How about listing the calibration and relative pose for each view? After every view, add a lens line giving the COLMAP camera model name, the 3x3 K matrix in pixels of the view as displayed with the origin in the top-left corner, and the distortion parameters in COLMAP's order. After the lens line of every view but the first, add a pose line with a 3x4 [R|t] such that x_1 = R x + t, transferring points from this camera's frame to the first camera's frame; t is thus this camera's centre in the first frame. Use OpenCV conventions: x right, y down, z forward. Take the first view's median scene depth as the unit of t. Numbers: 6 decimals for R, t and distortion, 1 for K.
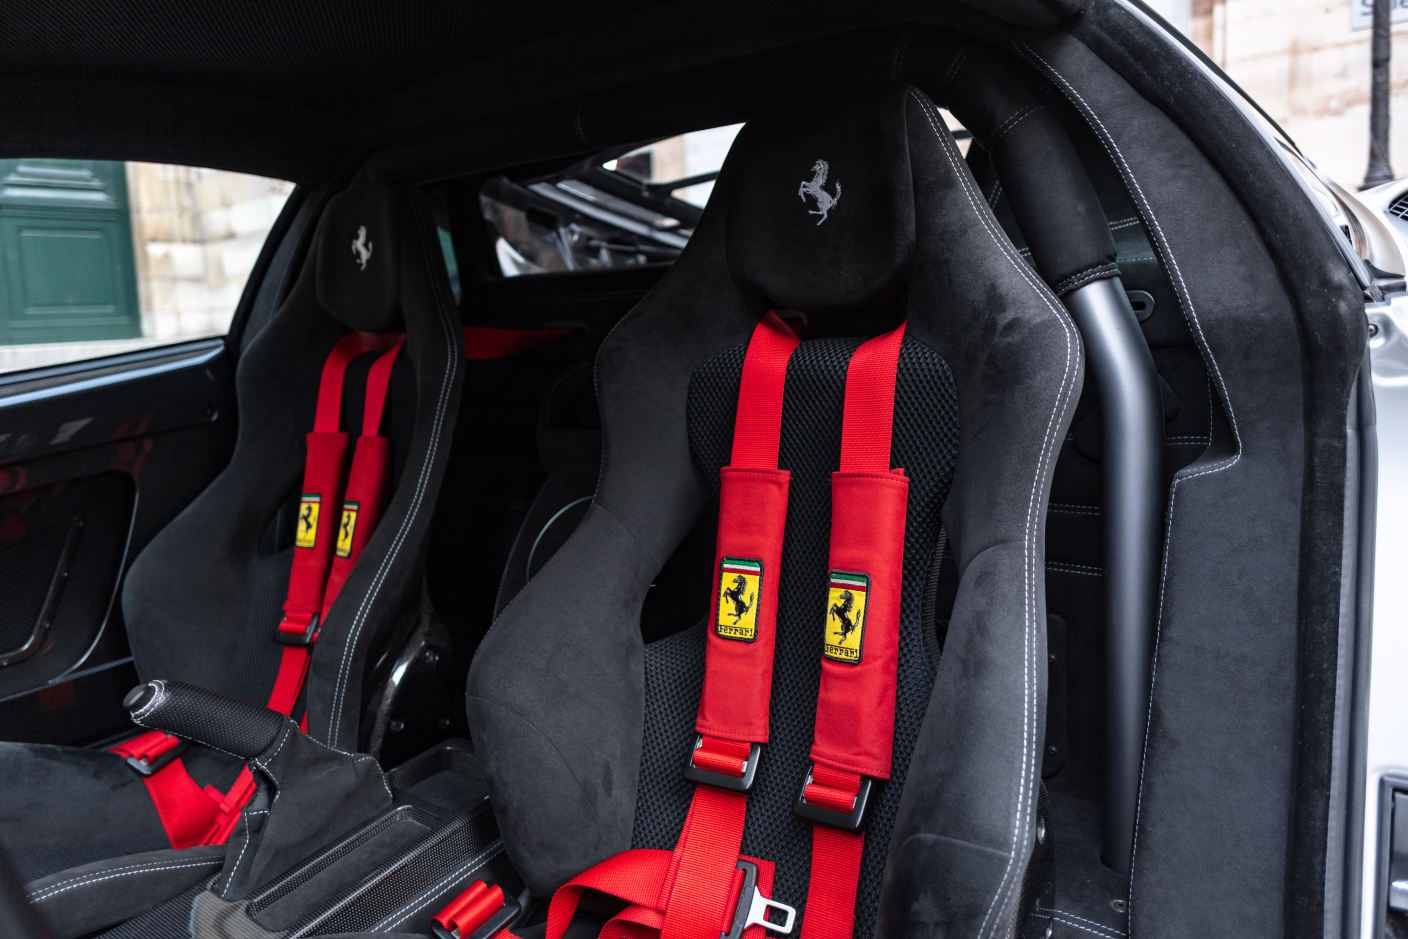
lens RADIAL K [[1013.2, 0, 707.3], [0, 1013.2, 466.2], [0, 0, 1]] dist [0.006368, 0.000932]
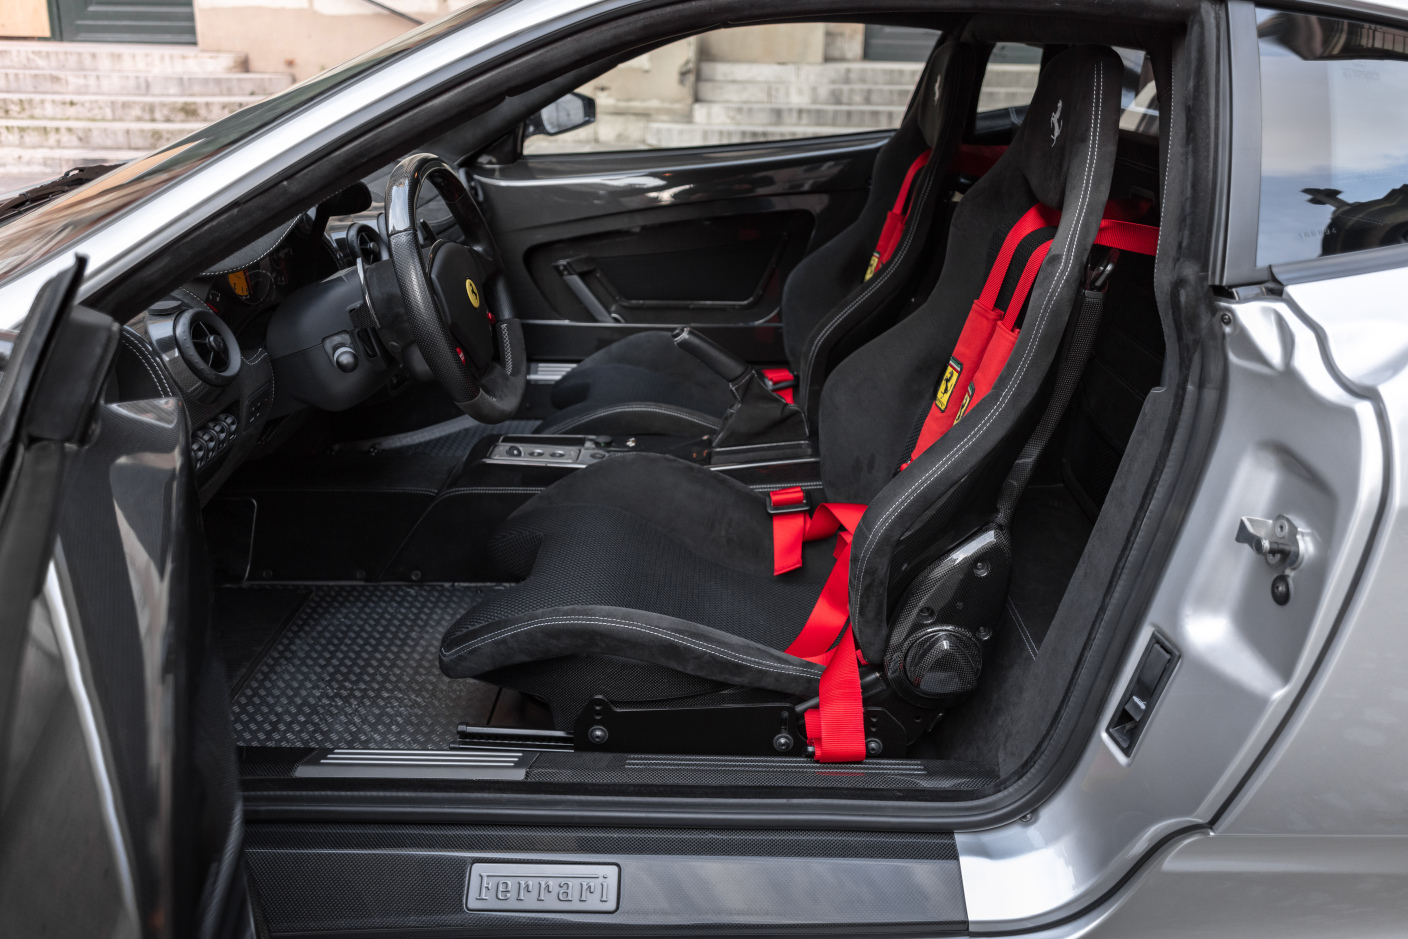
lens RADIAL K [[1013.2, 0, 707.3], [0, 1013.2, 466.2], [0, 0, 1]] dist [0.006368, 0.000932]
pose [[0.603238, 0.374229, -0.704313, 0.923329], [-0.173259, 0.923483, 0.342288, -0.216413], [0.778514, -0.084452, 0.621919, -0.261657]]
